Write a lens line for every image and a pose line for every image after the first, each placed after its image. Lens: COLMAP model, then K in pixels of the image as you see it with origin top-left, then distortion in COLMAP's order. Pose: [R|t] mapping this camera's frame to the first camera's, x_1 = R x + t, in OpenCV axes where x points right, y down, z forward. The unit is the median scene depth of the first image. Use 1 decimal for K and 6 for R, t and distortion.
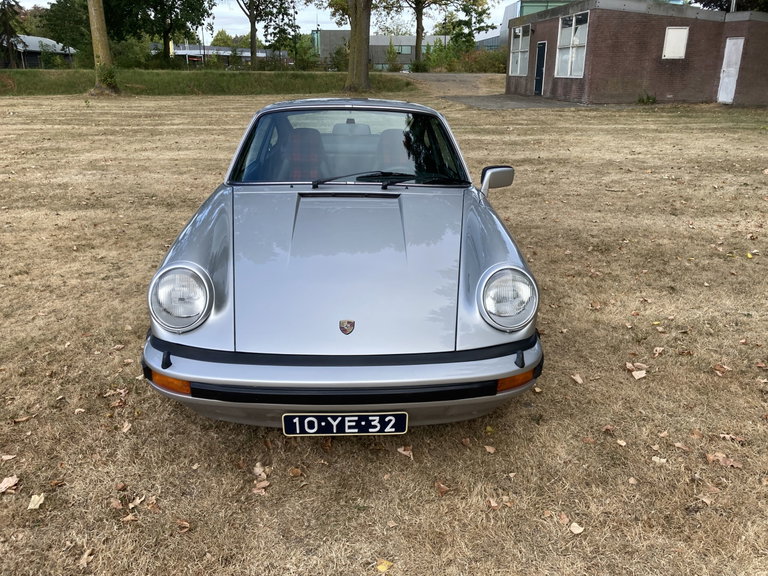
lens RADIAL K [[630.5, 0, 379.8], [0, 630.5, 271.8], [0, 0, 1]] dist [0.066978, -0.064636]
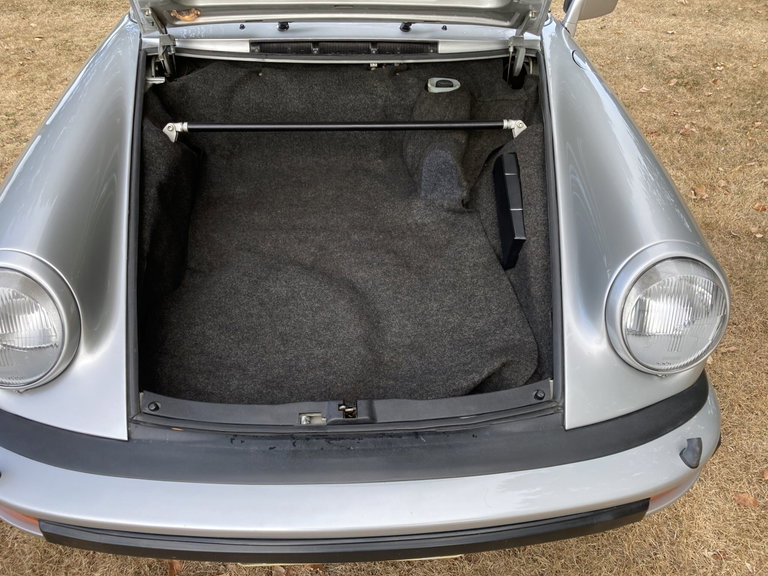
lens RADIAL K [[630.5, 0, 379.8], [0, 630.5, 271.8], [0, 0, 1]] dist [0.066978, -0.064636]
pose [[0.999932, -0.005165, 0.010427, -0.016024], [0.001489, 0.945516, 0.325573, -0.077813], [-0.011541, -0.325535, 0.945459, 0.264200]]
